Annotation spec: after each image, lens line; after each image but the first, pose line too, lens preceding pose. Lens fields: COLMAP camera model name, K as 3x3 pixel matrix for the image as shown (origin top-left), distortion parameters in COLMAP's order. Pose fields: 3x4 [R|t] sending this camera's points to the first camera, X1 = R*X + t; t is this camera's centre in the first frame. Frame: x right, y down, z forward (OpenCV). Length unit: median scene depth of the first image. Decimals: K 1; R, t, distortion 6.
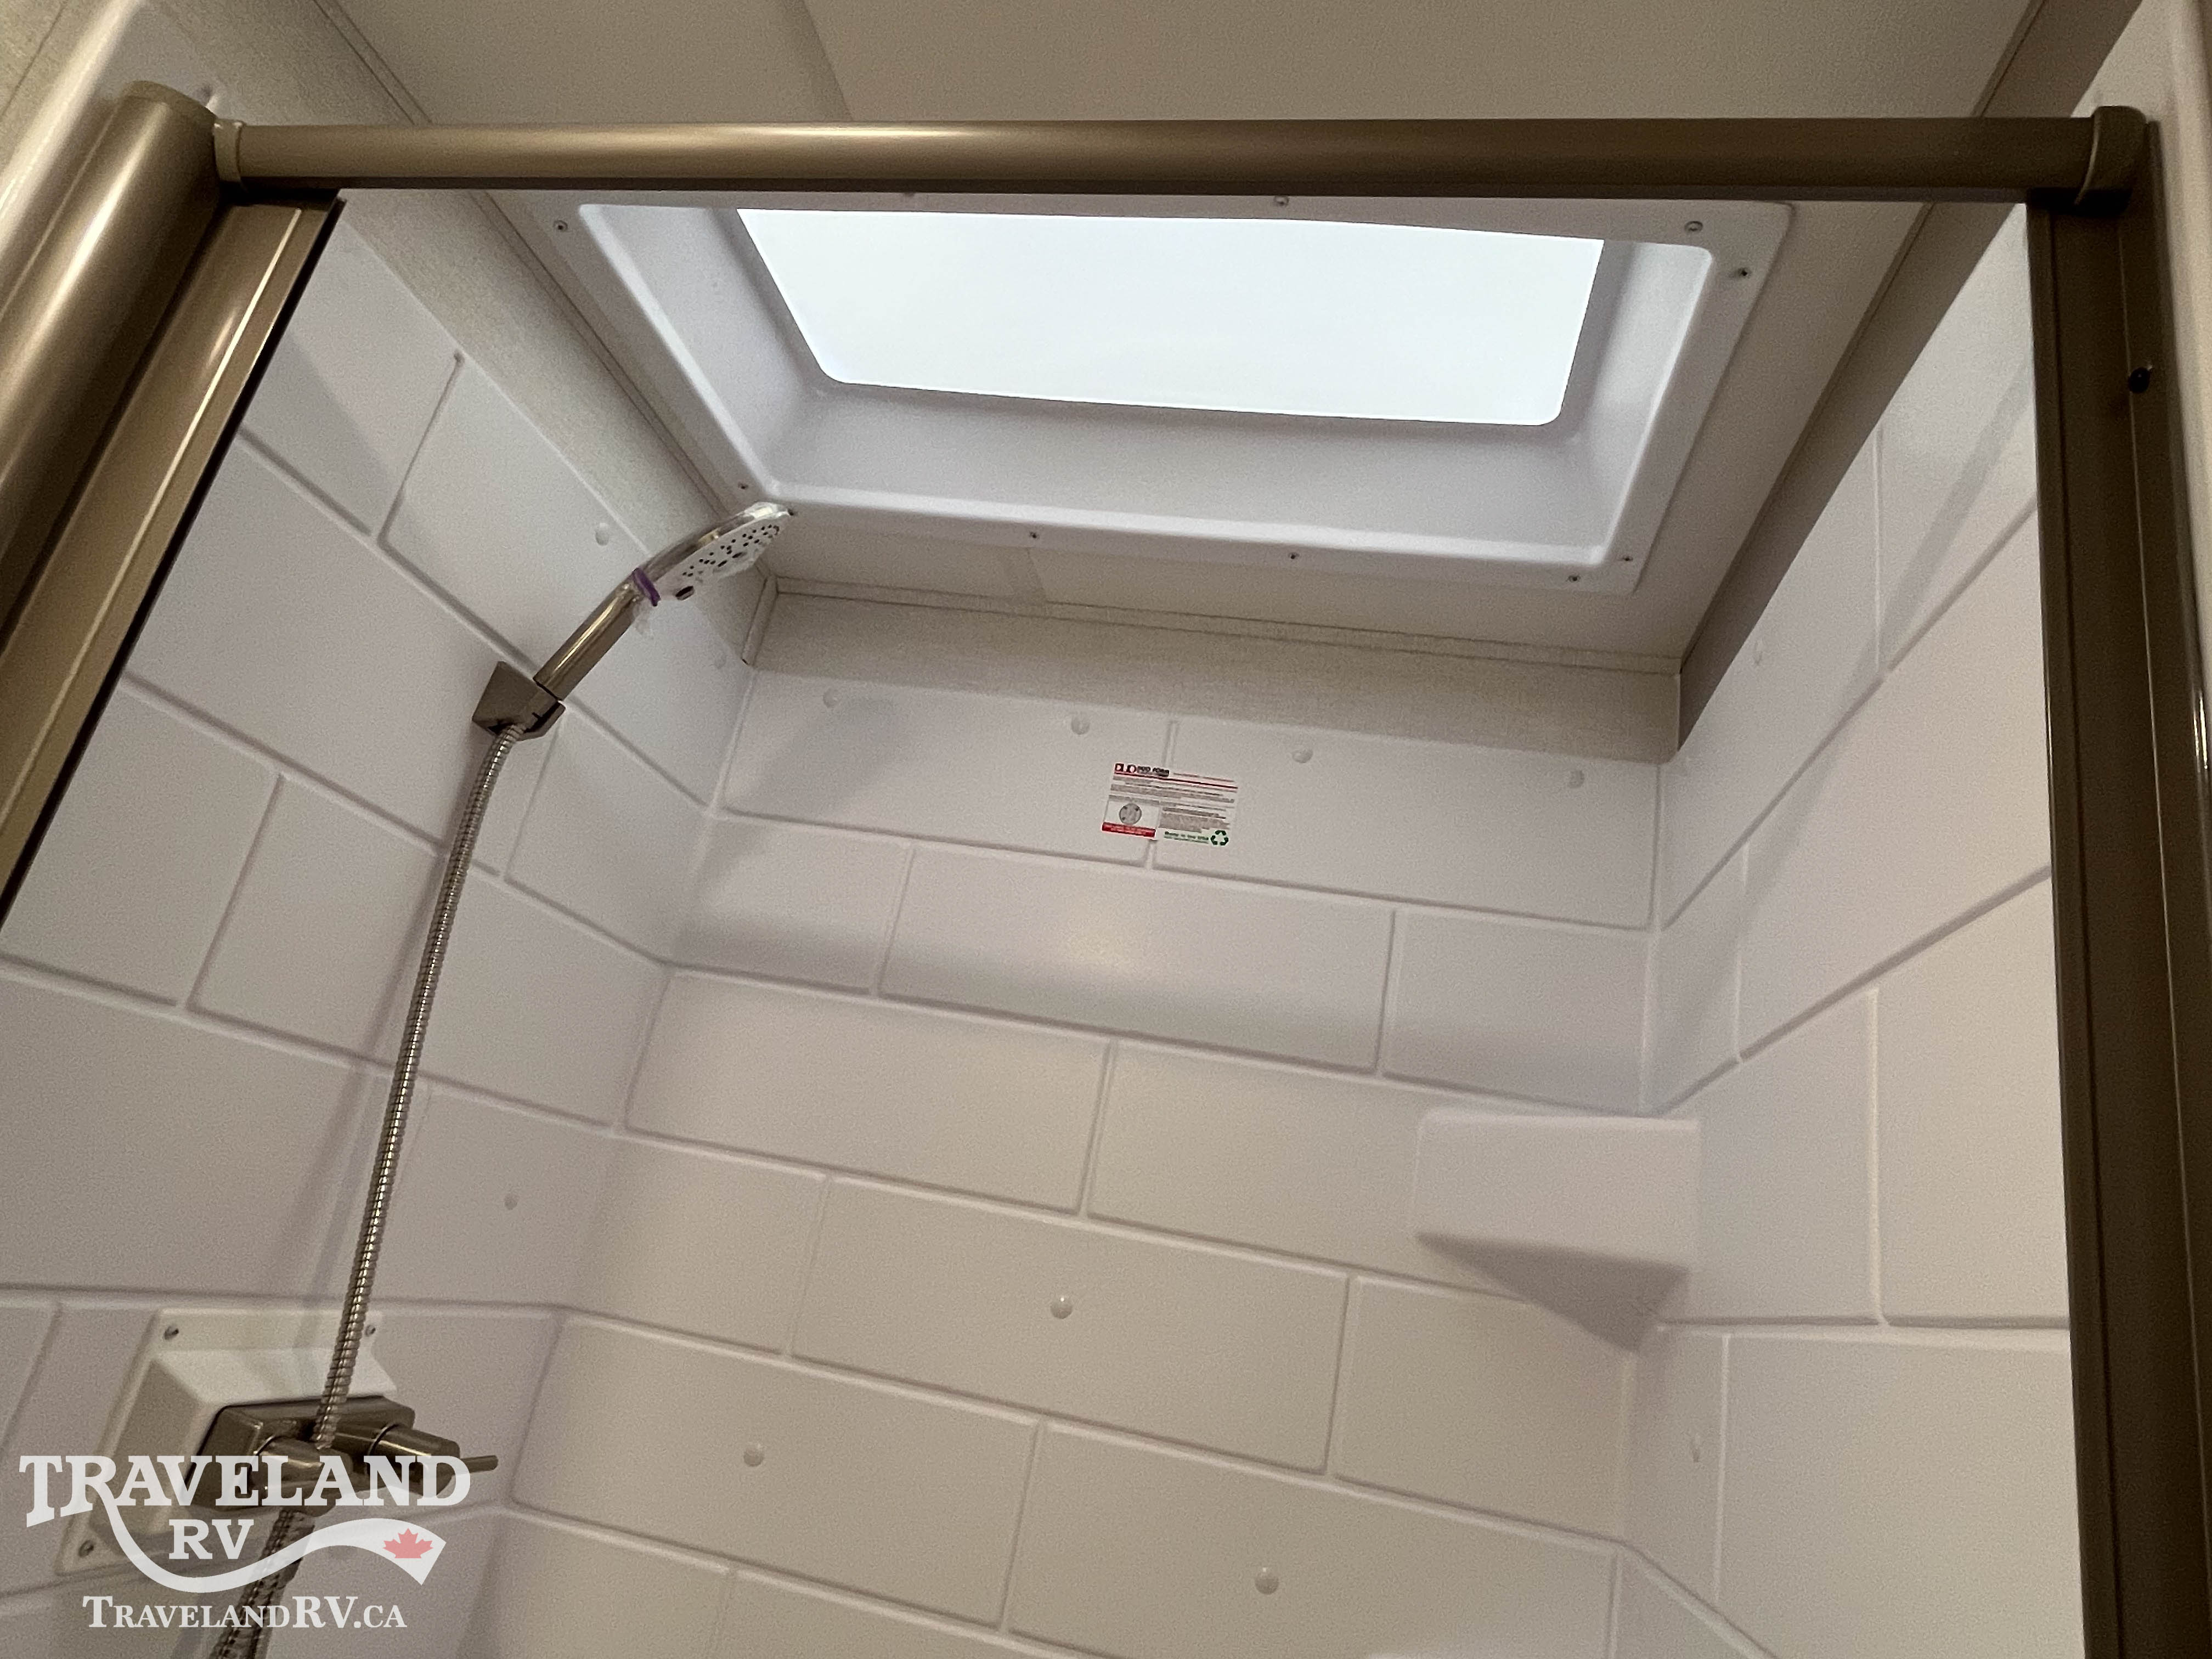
lens RADIAL K [[1315.8, 0, 1110.9], [0, 1315.8, 847.5], [0, 0, 1]] dist [-0.002145, -0.001687]
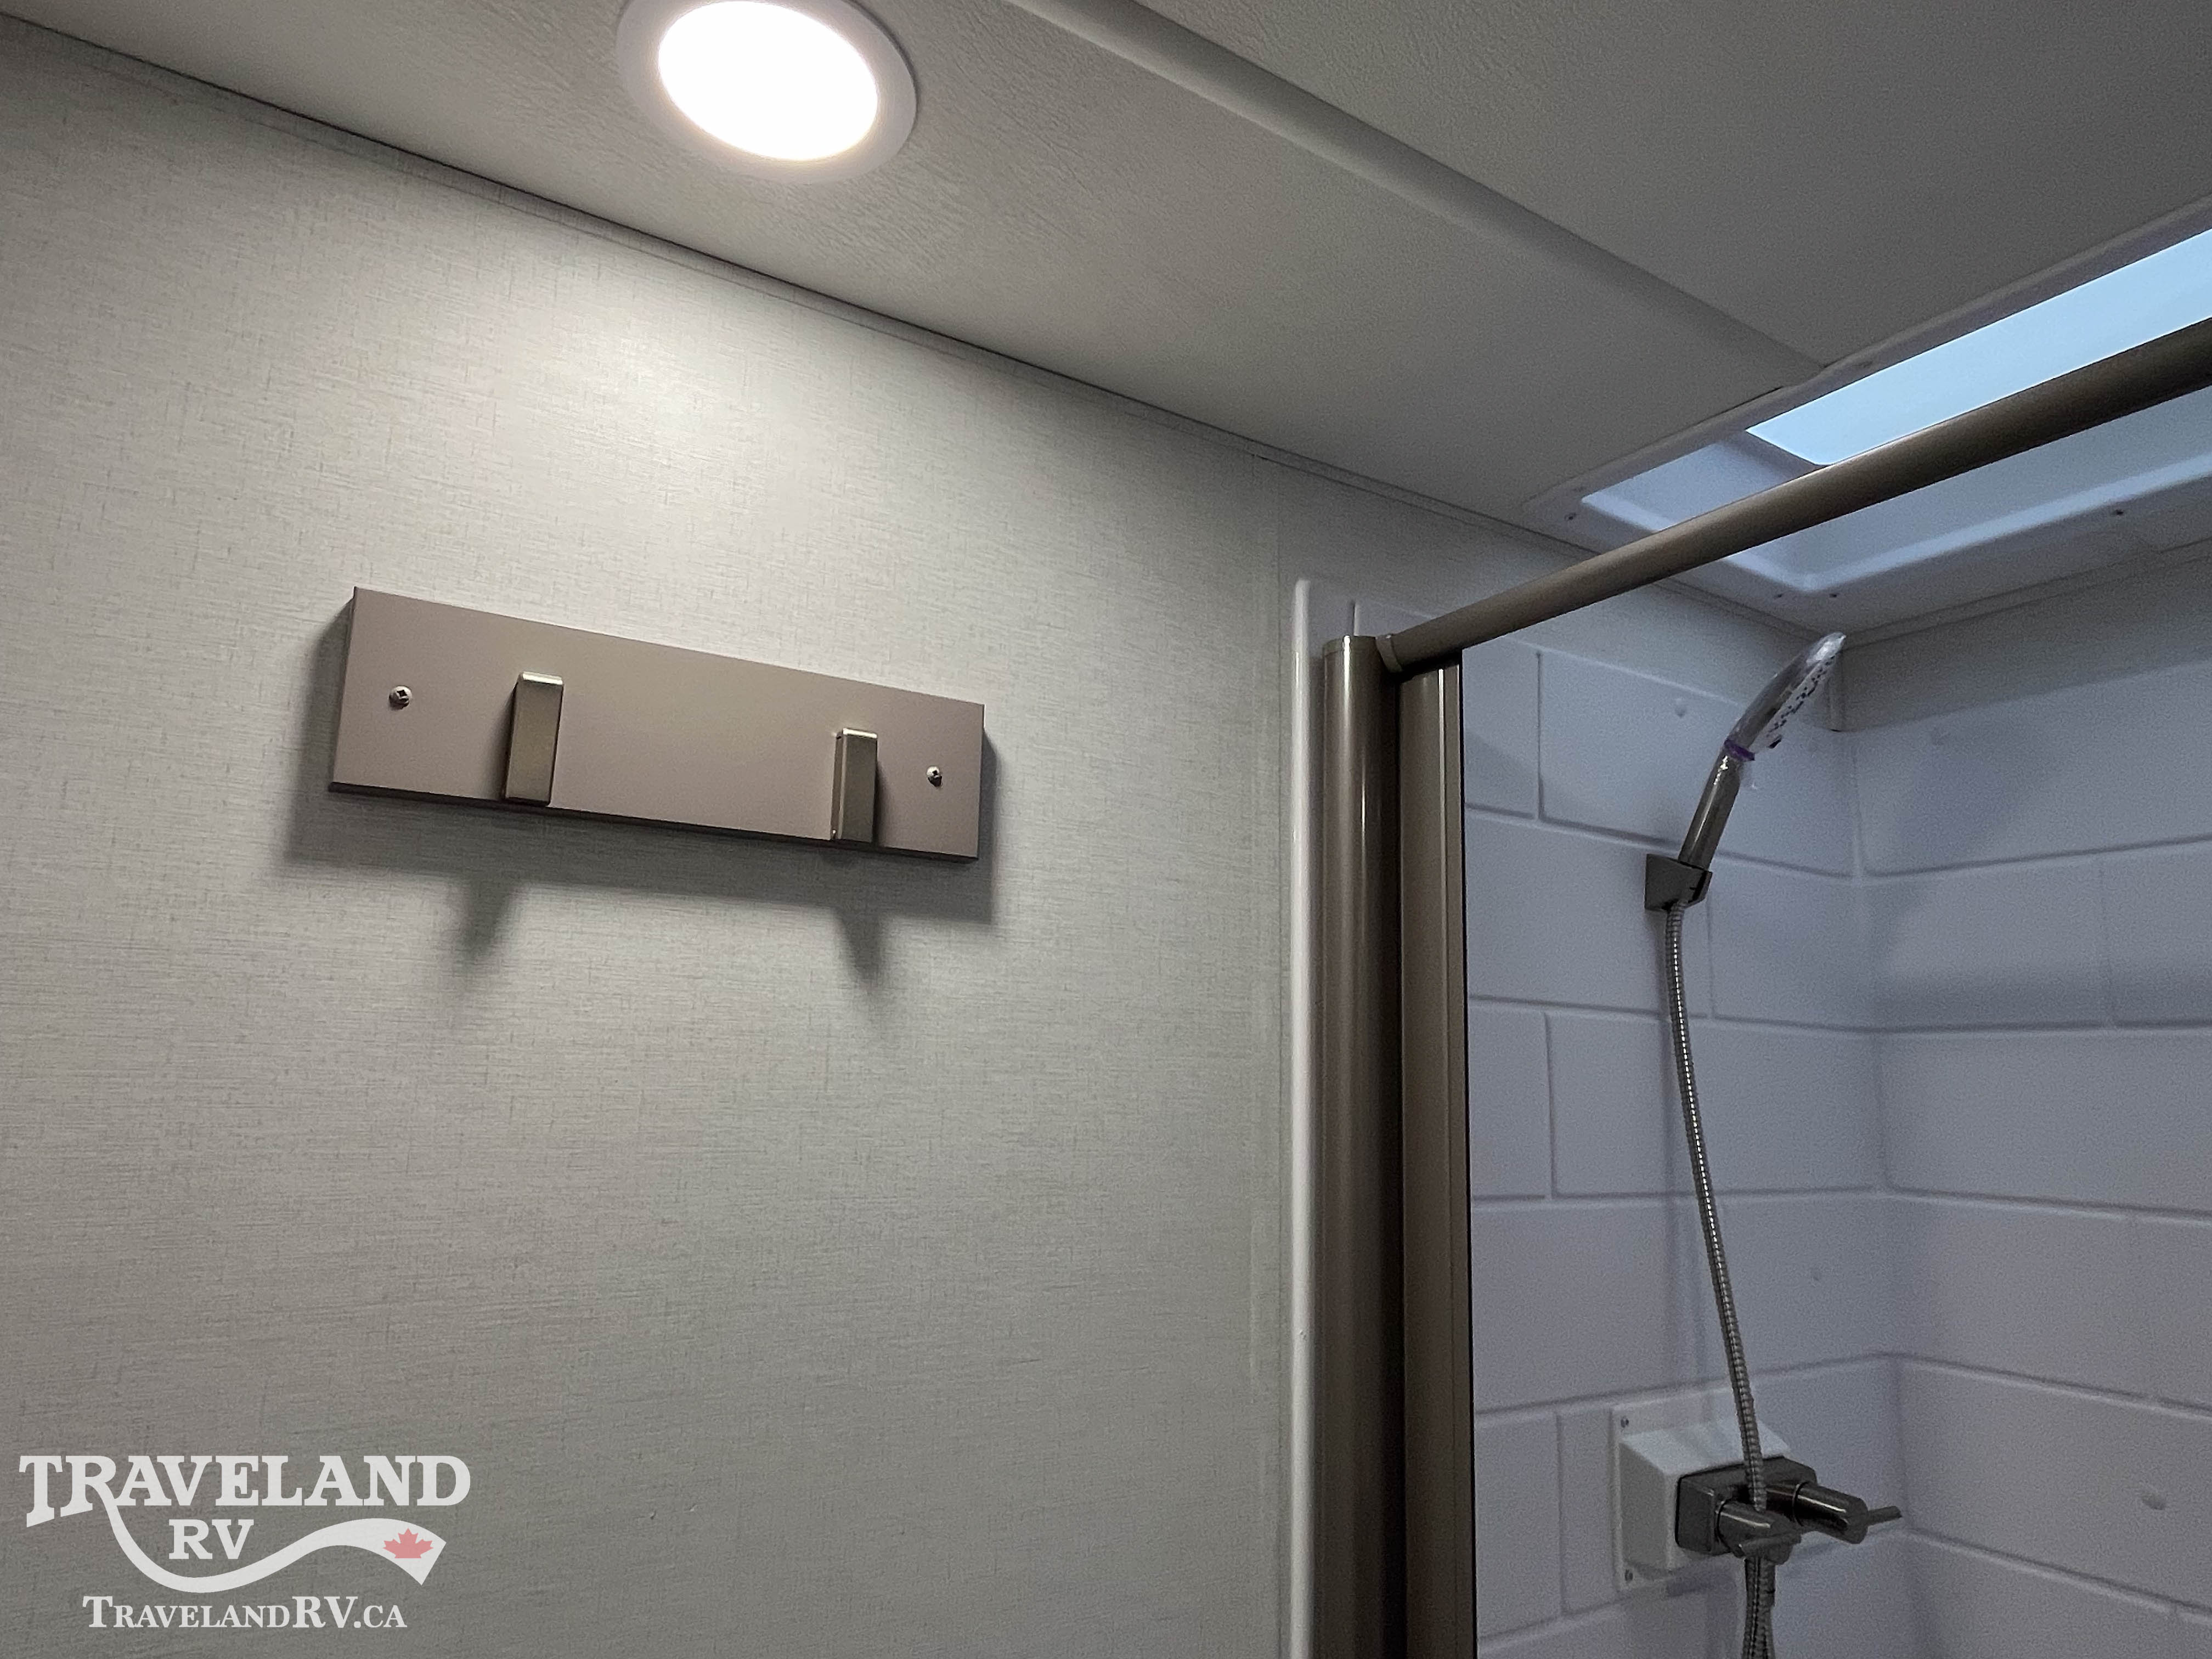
lens RADIAL K [[1315.8, 0, 1113.6], [0, 1315.8, 822.4], [0, 0, 1]] dist [-0.002145, -0.001687]
pose [[0.659205, -0.296878, -0.690878, 0.061730], [0.326734, 0.940586, -0.092425, -0.227827], [0.677269, -0.164806, 0.717039, -0.211160]]
